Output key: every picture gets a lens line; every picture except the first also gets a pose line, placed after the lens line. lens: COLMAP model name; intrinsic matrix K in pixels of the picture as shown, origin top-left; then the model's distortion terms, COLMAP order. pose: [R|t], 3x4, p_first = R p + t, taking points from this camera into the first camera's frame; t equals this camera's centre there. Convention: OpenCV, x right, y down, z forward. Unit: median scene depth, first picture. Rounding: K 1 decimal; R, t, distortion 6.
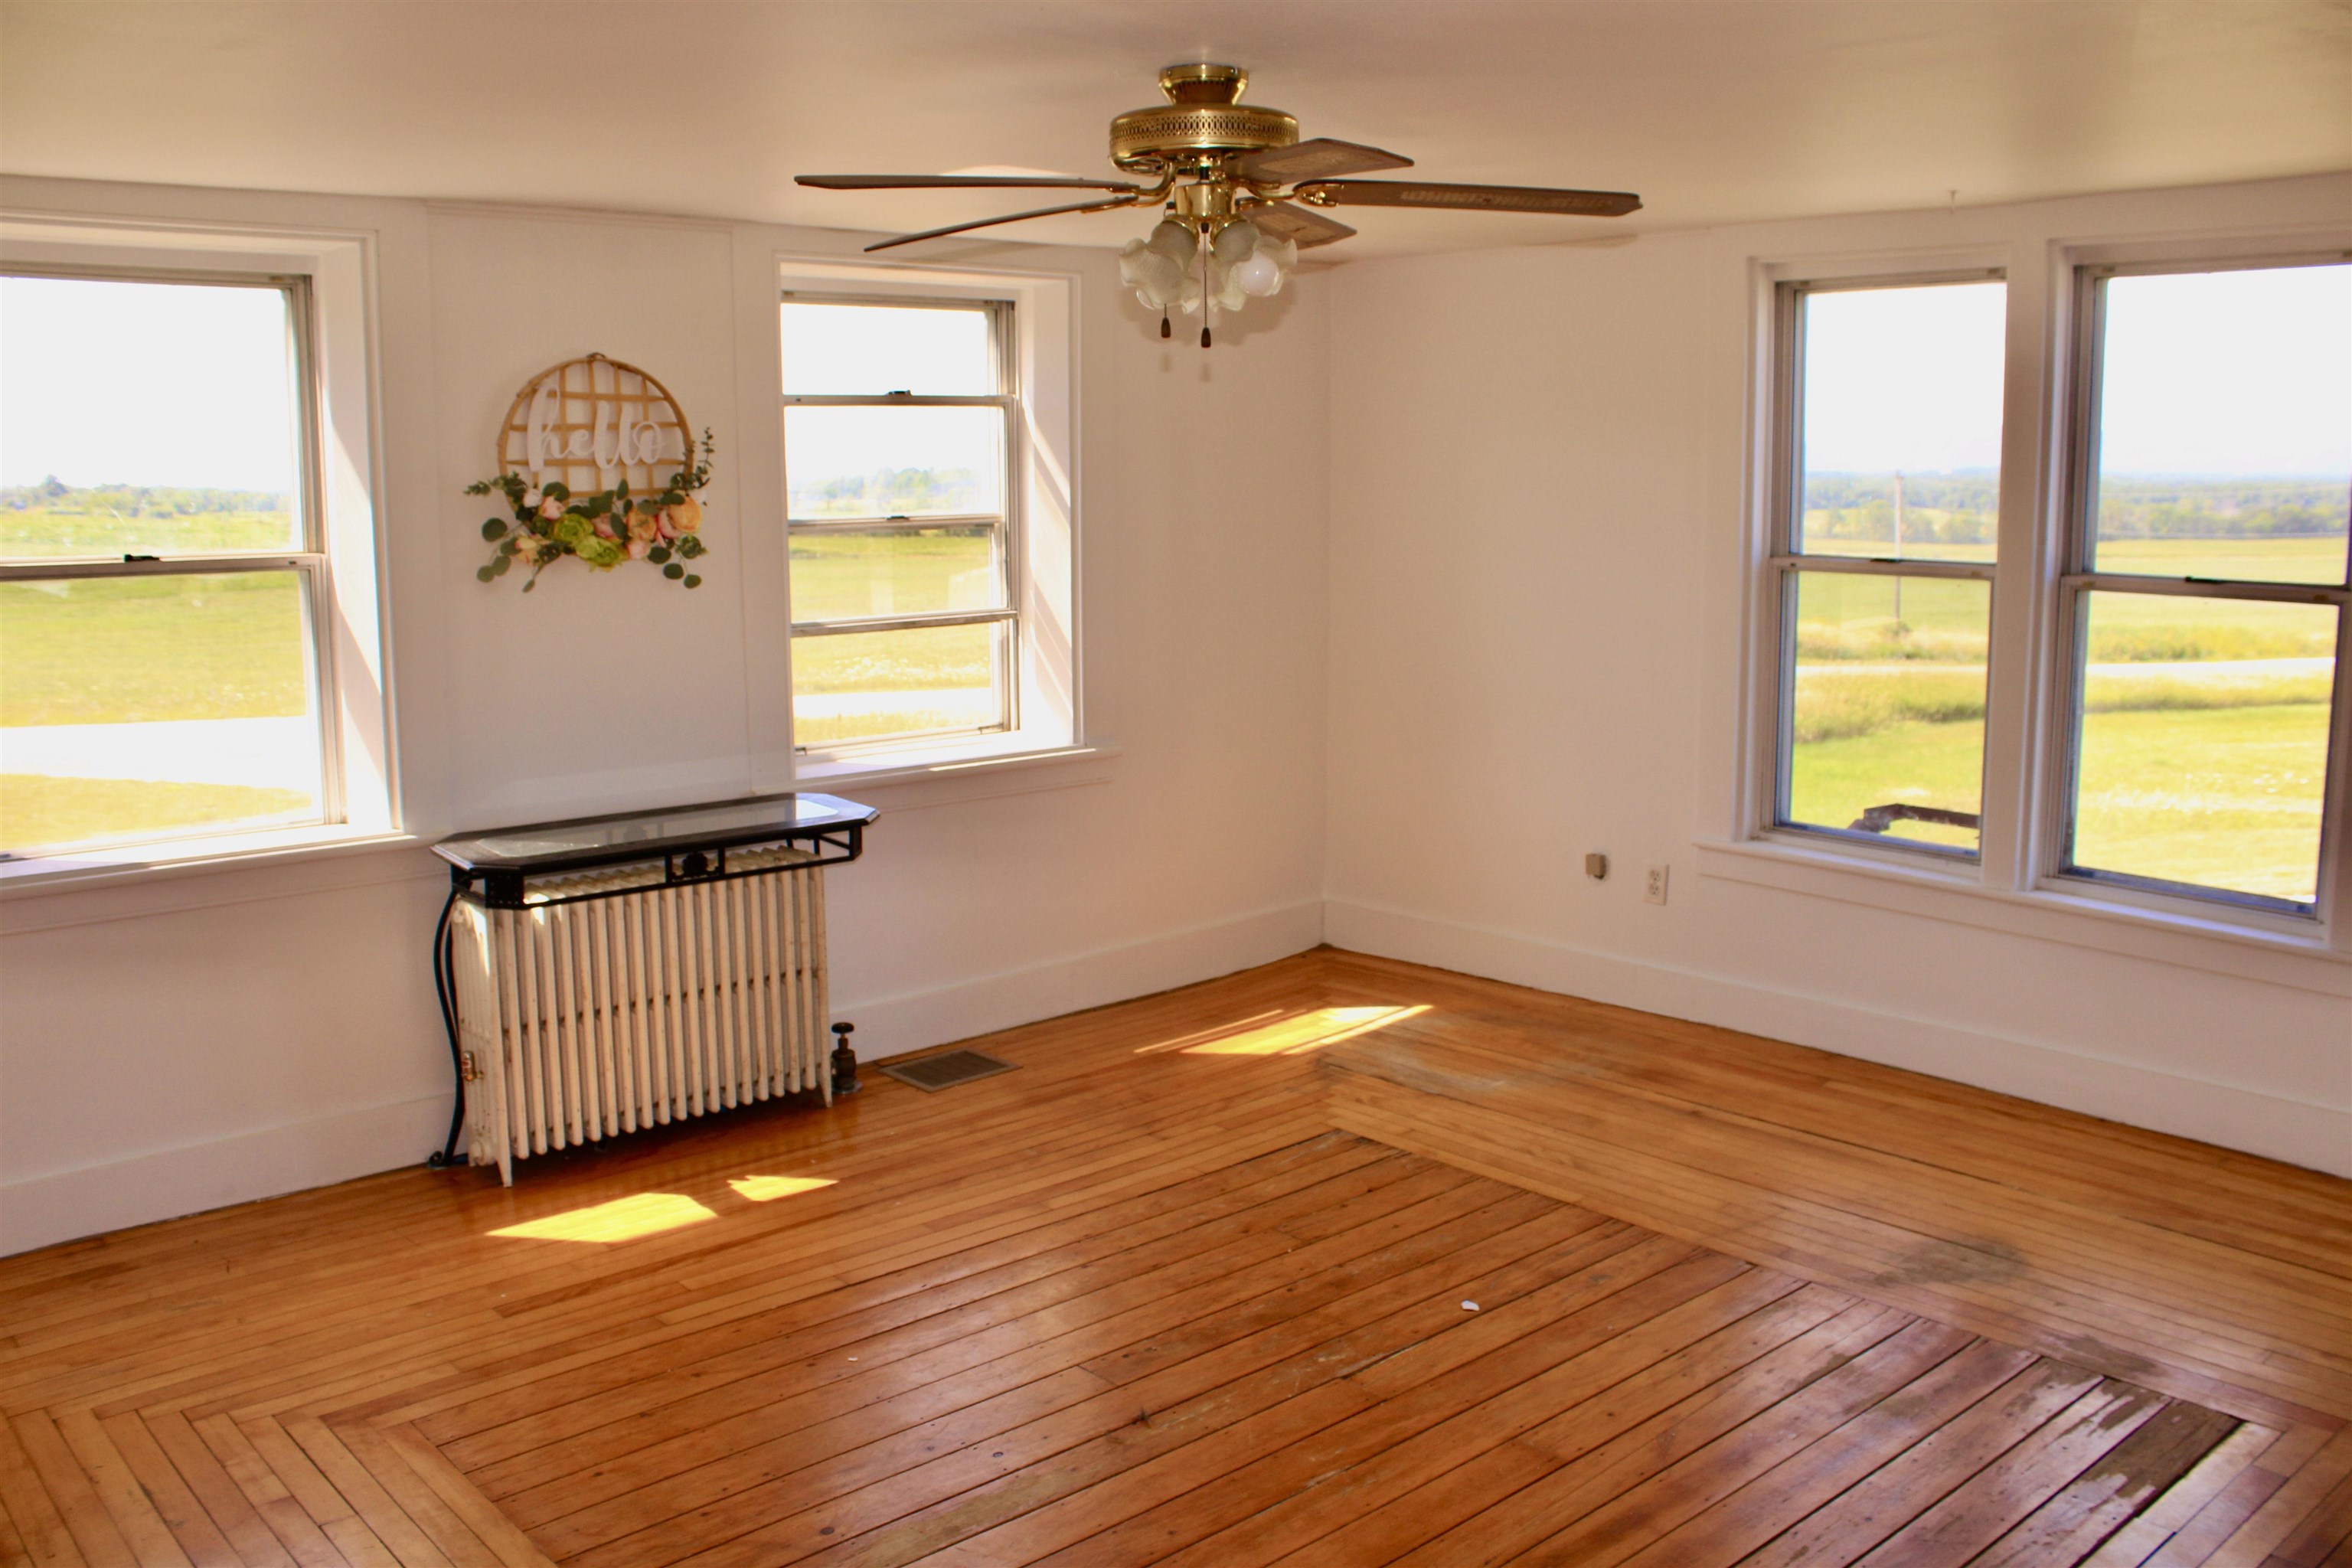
lens RADIAL K [[1992.5, 0, 1195.1], [0, 1992.5, 777.5], [0, 0, 1]] dist [-0.168443, 0.157635]
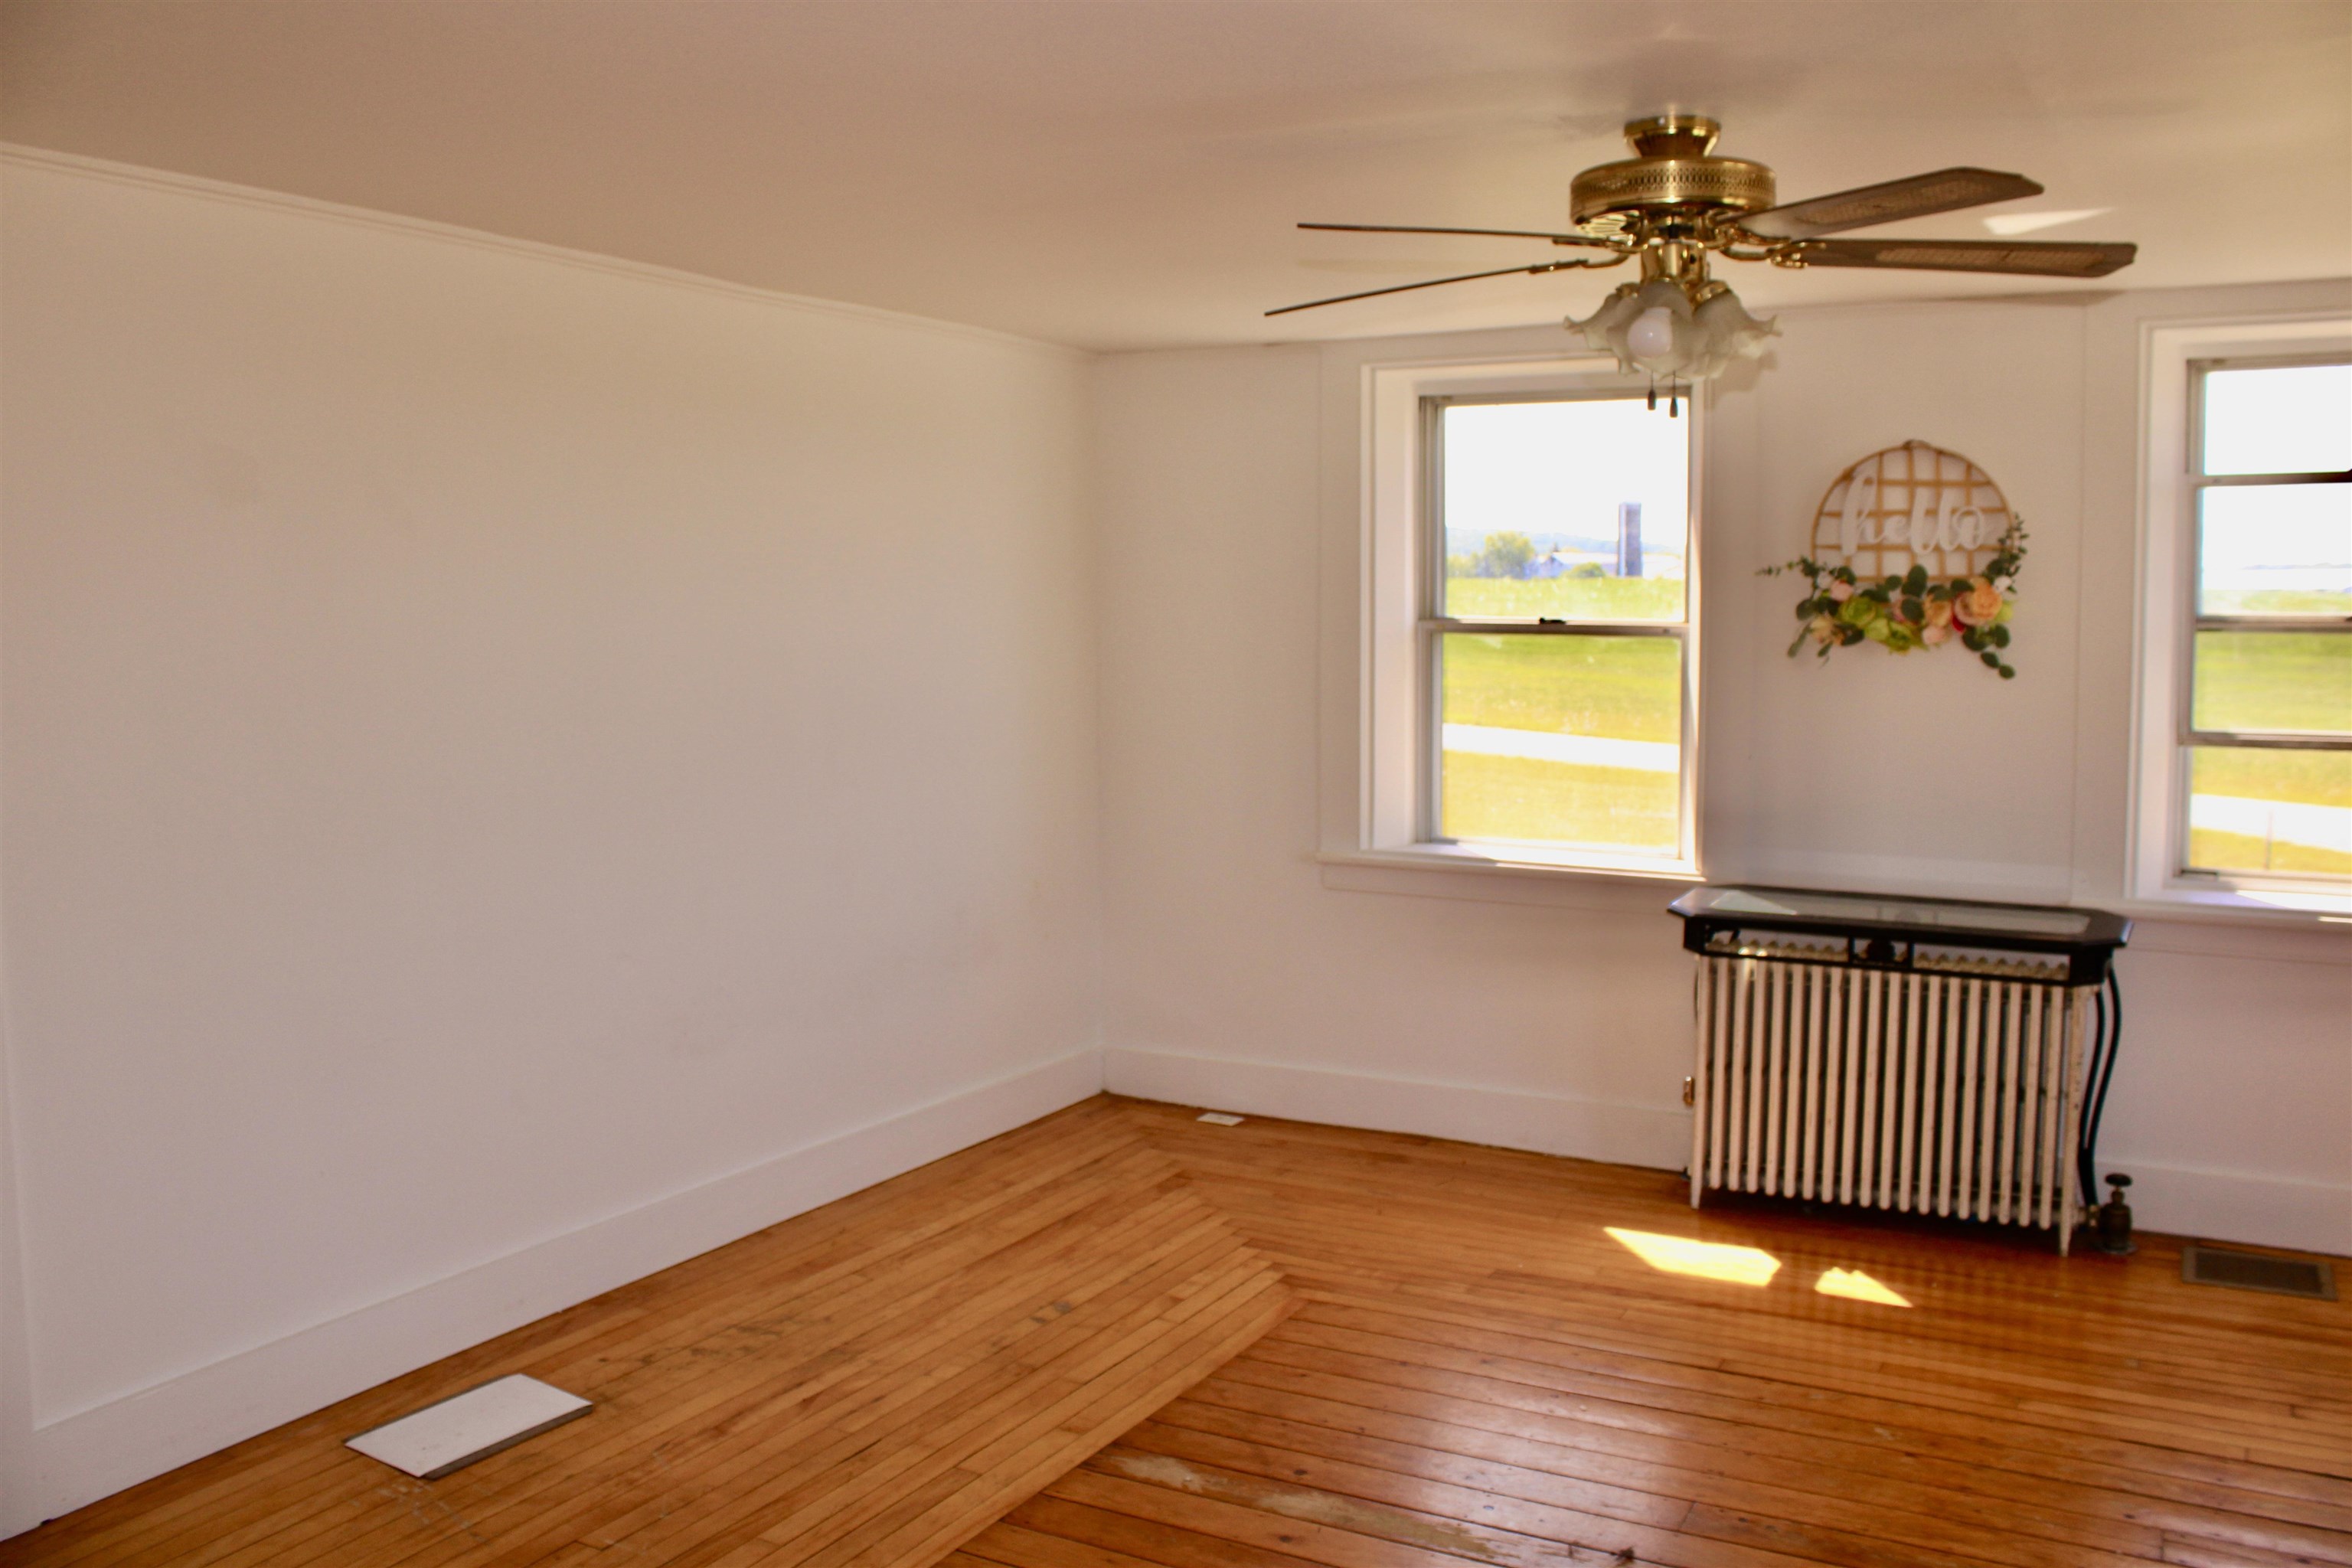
lens RADIAL K [[1992.5, 0, 1195.1], [0, 1992.5, 777.5], [0, 0, 1]] dist [-0.168443, 0.157635]
pose [[0.318534, 0.096121, -0.943026, 0.551148], [-0.141395, 0.988533, 0.052999, -0.045050], [0.937307, 0.116458, 0.328472, 0.339631]]
